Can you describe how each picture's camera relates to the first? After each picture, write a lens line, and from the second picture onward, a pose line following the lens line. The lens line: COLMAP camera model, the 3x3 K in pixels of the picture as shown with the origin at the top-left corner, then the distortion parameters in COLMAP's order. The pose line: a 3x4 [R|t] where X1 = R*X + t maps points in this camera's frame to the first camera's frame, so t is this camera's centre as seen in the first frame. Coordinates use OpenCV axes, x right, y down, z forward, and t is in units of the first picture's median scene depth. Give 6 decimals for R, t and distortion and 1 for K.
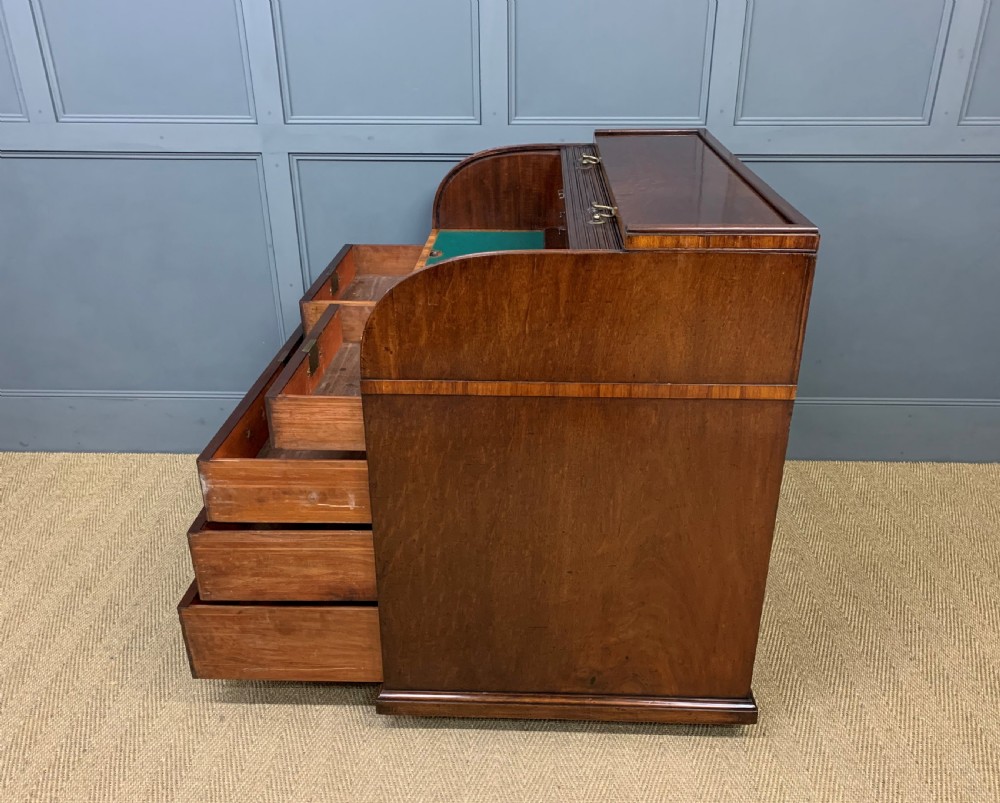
lens RADIAL K [[900.2, 0, 514.9], [0, 900.2, 443.1], [0, 0, 1]] dist [0.004891, 0.012100]
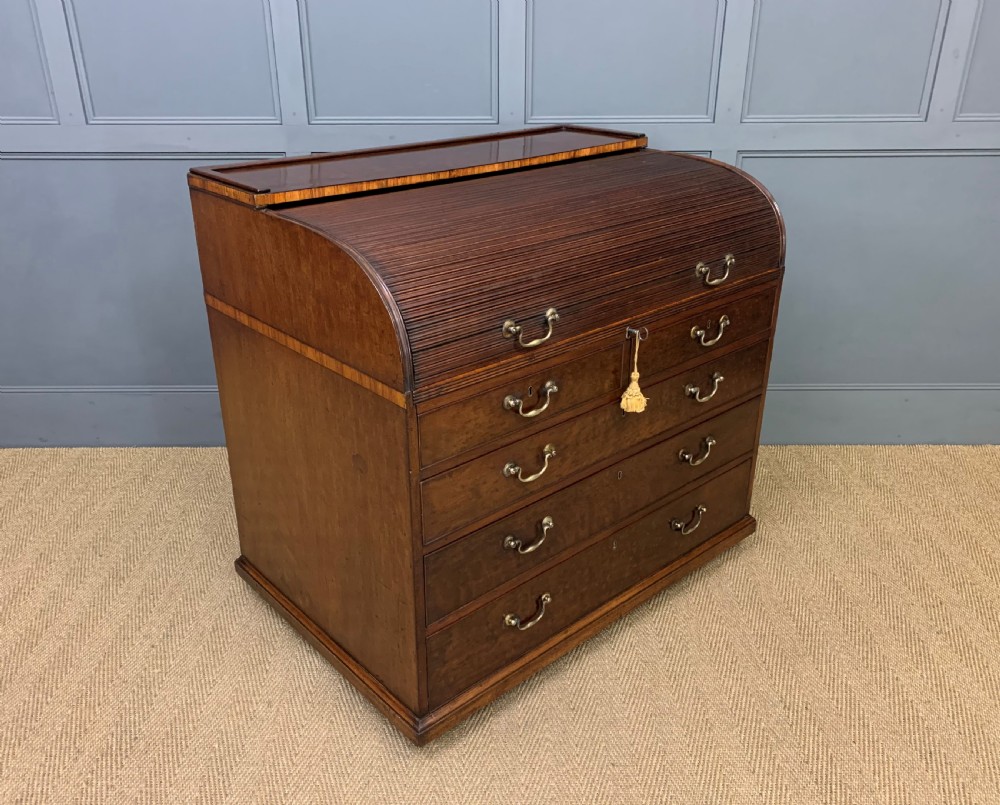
lens RADIAL K [[868.1, 0, 489.7], [0, 868.1, 411.8], [0, 0, 1]] dist [0.004145, 0.012998]
pose [[0.999679, -0.013193, 0.021628, -0.082114], [0.013942, 0.999295, -0.034854, 0.014474], [-0.021153, 0.035145, 0.999158, 0.011569]]
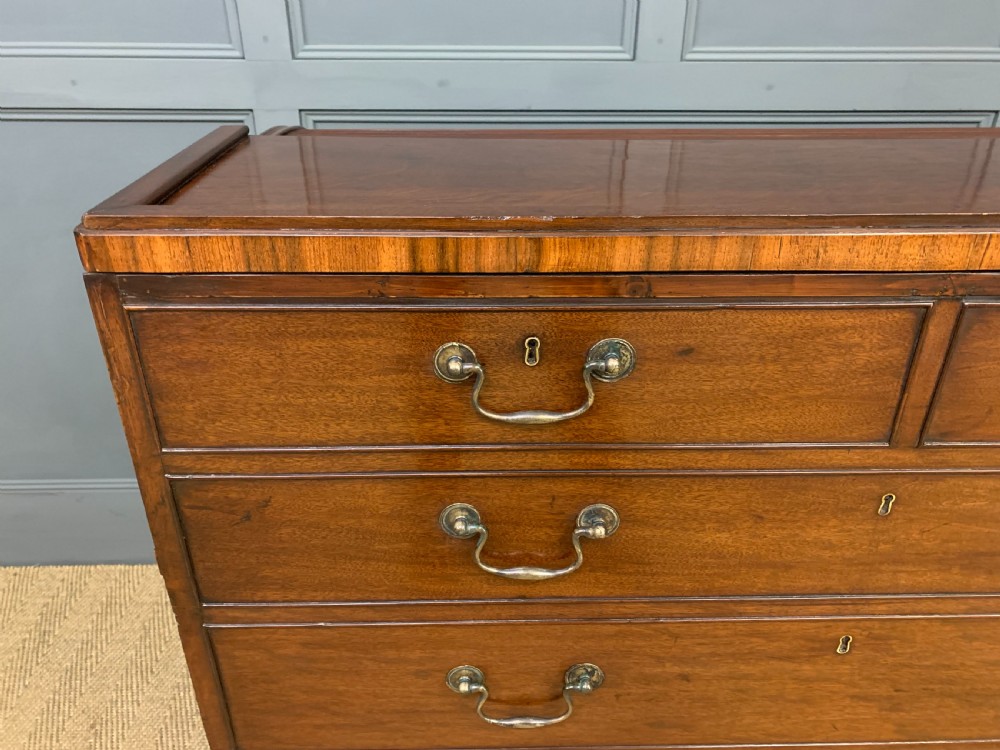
lens RADIAL K [[778.6, 0, 496.6], [0, 778.6, 378.4], [0, 0, 1]] dist [0.019426, -0.010446]
pose [[0.998966, -0.018057, 0.041724, -0.167863], [0.017066, 0.999567, 0.023974, -0.179633], [-0.042138, -0.023237, 0.998842, 0.550286]]
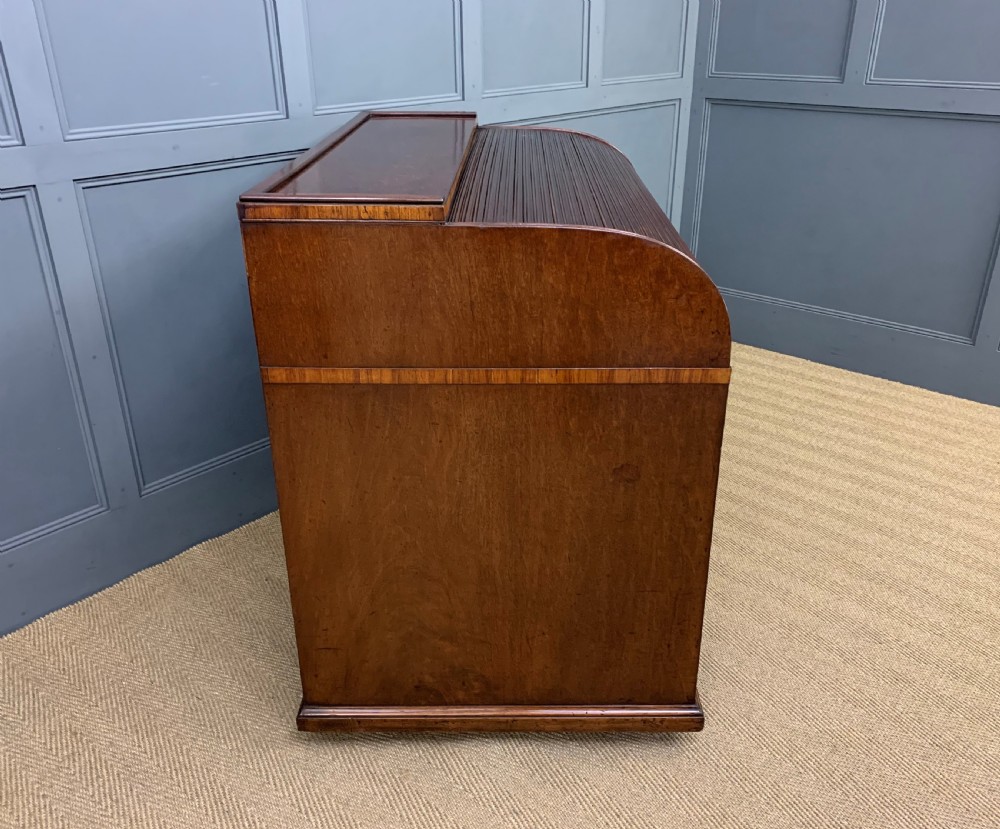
lens RADIAL K [[867.3, 0, 525.6], [0, 867.3, 415.5], [0, 0, 1]] dist [0.005901, 0.005025]
pose [[0.636874, -0.328242, 0.697602, -0.649587], [0.348690, 0.929642, 0.119088, -0.111213], [-0.687609, 0.167403, 0.706519, 0.309674]]
